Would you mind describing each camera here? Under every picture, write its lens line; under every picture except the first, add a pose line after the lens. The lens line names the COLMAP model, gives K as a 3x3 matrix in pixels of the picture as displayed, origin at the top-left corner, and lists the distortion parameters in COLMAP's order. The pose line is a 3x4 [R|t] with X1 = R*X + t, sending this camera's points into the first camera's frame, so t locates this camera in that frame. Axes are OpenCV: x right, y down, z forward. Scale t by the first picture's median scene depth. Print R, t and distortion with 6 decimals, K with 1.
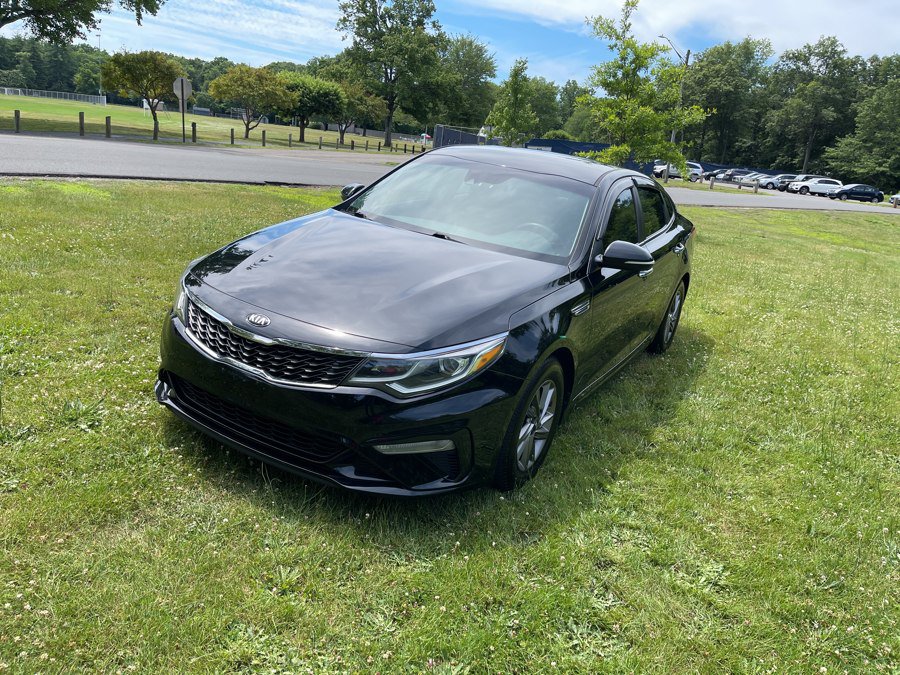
lens RADIAL K [[681.4, 0, 448.5], [0, 681.4, 335.7], [0, 0, 1]] dist [0.081755, -0.118842]
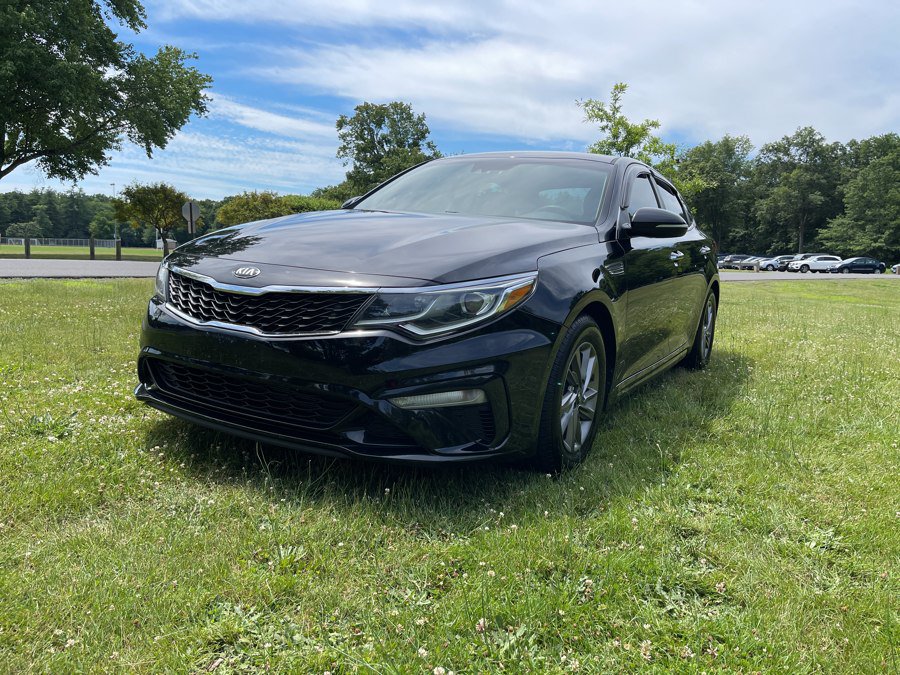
lens RADIAL K [[681.4, 0, 453.7], [0, 681.4, 335.5], [0, 0, 1]] dist [0.081755, -0.118842]
pose [[0.996792, -0.079891, -0.004905, -0.015423], [0.078041, 0.983667, -0.162201, 0.159704], [0.017784, 0.161298, 0.986745, 0.125780]]
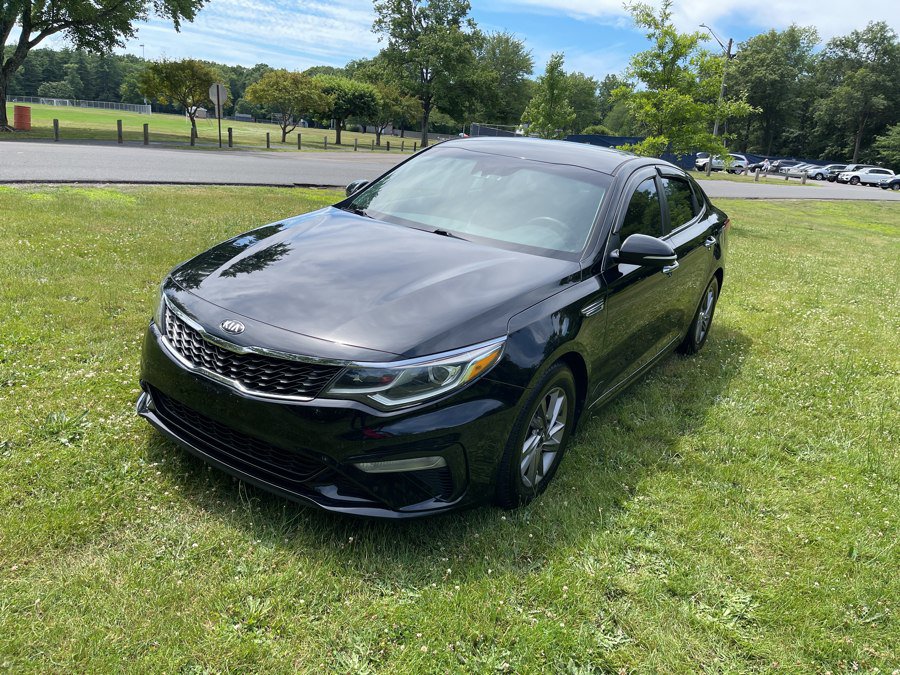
lens RADIAL K [[681.4, 0, 452.0], [0, 681.4, 337.6], [0, 0, 1]] dist [0.081755, -0.118842]
pose [[0.998427, -0.011645, -0.054844, 0.050622], [0.011815, 0.999926, 0.002779, -0.005364], [0.054807, -0.003422, 0.998491, 0.069581]]
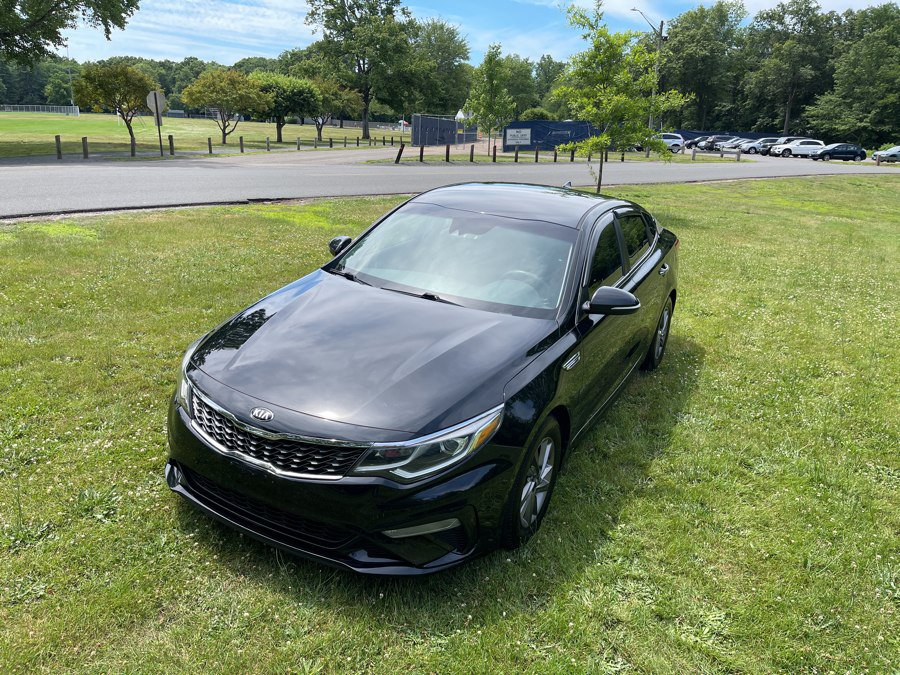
lens RADIAL K [[681.4, 0, 442.8], [0, 681.4, 338.8], [0, 0, 1]] dist [0.081755, -0.118842]
pose [[0.997359, -0.072623, 0.001017, 0.001393], [0.072568, 0.996985, 0.027467, -0.108045], [-0.003009, -0.027321, 0.999622, -0.023613]]
